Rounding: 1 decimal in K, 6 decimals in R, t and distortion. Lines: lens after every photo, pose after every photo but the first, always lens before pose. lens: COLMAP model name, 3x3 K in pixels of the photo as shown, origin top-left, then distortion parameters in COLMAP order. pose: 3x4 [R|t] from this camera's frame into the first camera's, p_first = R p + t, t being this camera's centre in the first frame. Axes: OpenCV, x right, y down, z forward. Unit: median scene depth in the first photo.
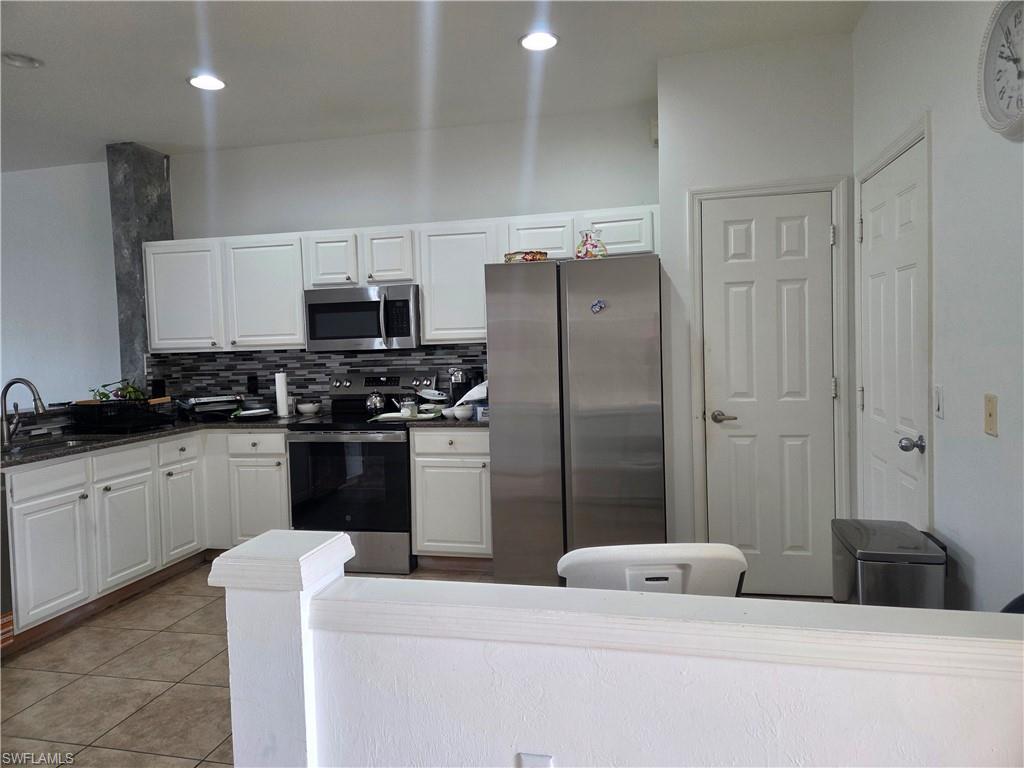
lens RADIAL K [[687.4, 0, 512.0], [0, 687.4, 384.0], [0, 0, 1]] dist [0.056839, -0.002654]
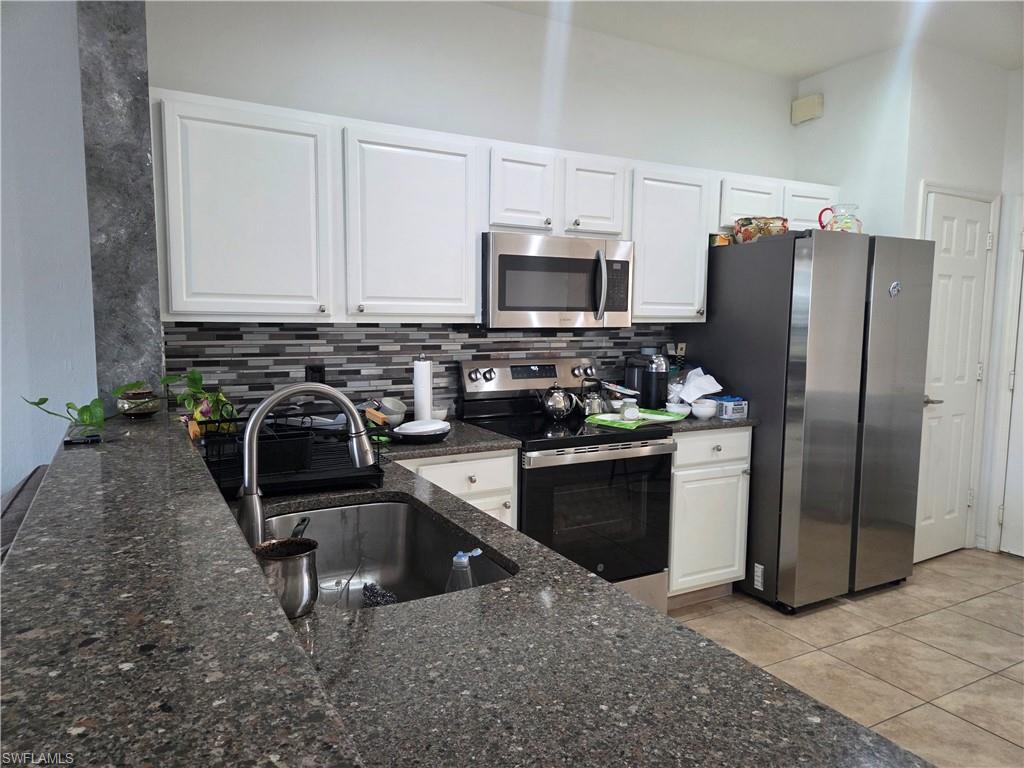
lens RADIAL K [[687.4, 0, 512.0], [0, 687.4, 384.0], [0, 0, 1]] dist [0.056839, -0.002654]
pose [[0.743138, -0.028729, 0.668521, -0.674361], [0.006267, 0.999333, 0.035978, -0.016493], [-0.669109, -0.022547, 0.742822, 0.476903]]
